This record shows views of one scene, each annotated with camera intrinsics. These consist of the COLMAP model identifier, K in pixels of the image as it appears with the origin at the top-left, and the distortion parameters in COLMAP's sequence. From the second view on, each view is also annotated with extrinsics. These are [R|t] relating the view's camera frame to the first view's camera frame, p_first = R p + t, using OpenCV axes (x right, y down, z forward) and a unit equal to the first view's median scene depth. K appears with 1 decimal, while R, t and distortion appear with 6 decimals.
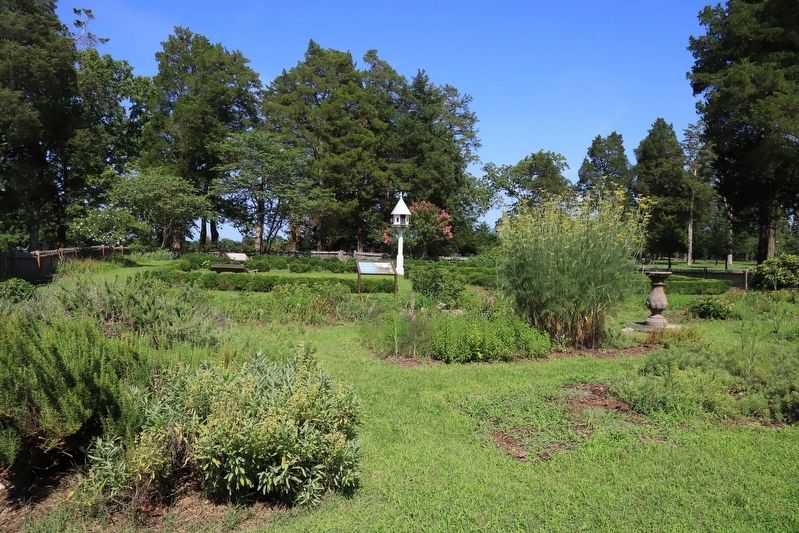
lens RADIAL K [[534.3, 0, 405.3], [0, 534.3, 262.6], [0, 0, 1]] dist [-0.085512, 0.019445]
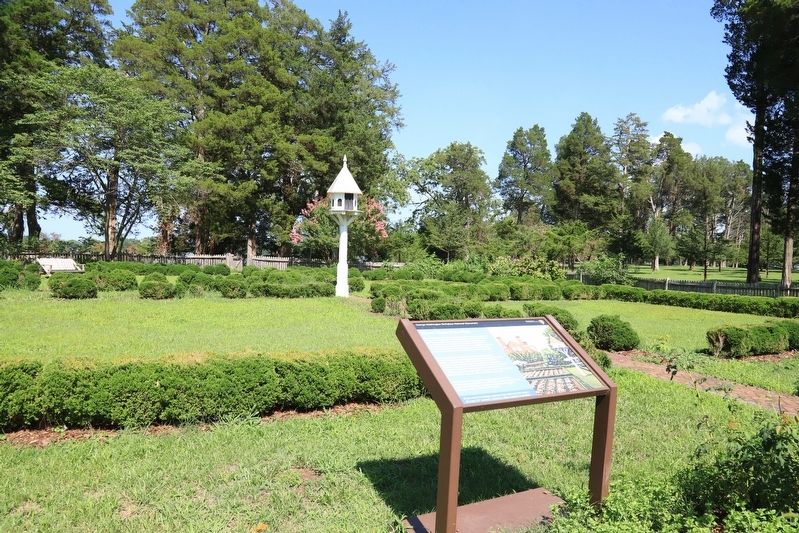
lens RADIAL K [[534.3, 0, 398.7], [0, 534.3, 269.8], [0, 0, 1]] dist [-0.085512, 0.019445]
pose [[0.979290, -0.001264, 0.202459, -0.042005], [-0.000647, 0.999956, 0.009376, -0.007674], [-0.202462, -0.009313, 0.979246, 0.257488]]
